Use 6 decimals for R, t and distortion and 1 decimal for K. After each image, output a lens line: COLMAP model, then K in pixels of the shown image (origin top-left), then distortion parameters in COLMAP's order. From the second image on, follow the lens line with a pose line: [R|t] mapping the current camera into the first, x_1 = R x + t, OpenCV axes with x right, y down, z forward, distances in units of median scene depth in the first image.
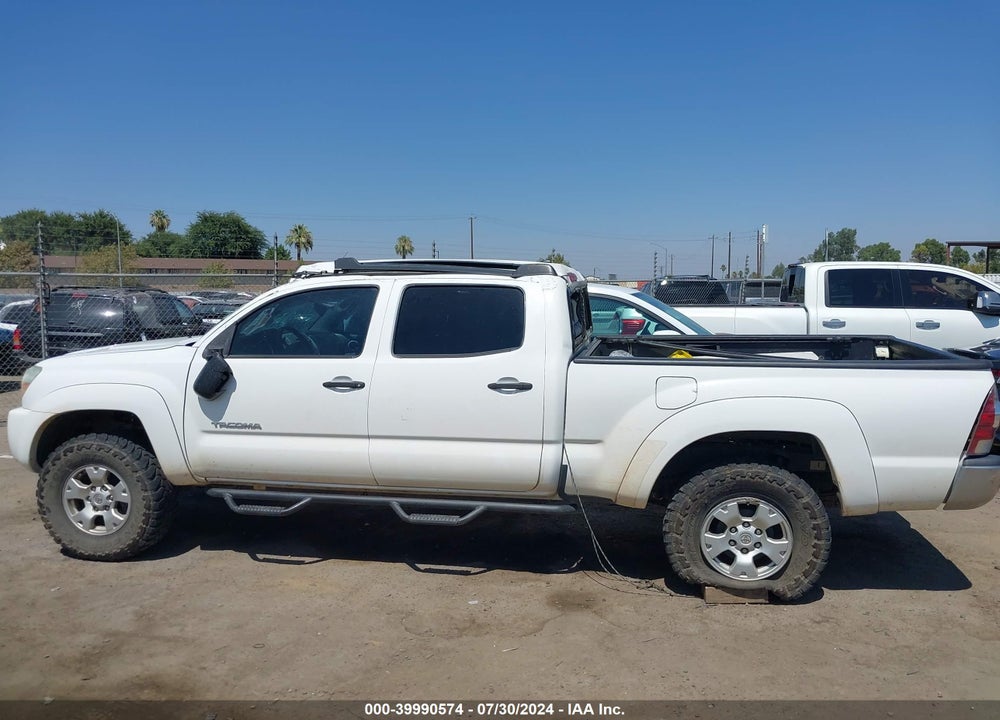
lens RADIAL K [[803.4, 0, 491.0], [0, 803.4, 361.3], [0, 0, 1]] dist [0.013798, -0.008308]
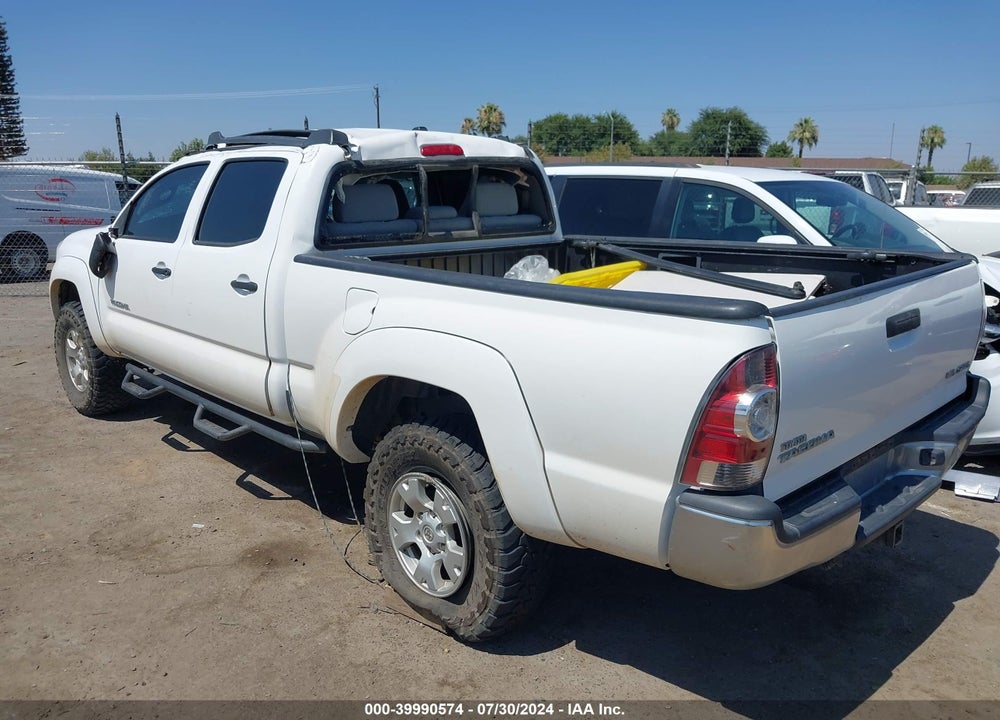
lens RADIAL K [[803.4, 0, 498.6], [0, 803.4, 362.6], [0, 0, 1]] dist [0.013798, -0.008308]
pose [[0.812569, 0.133151, -0.567452, 0.432084], [-0.063037, 0.987922, 0.141547, -0.014585], [0.579446, -0.079246, 0.811149, 0.289193]]
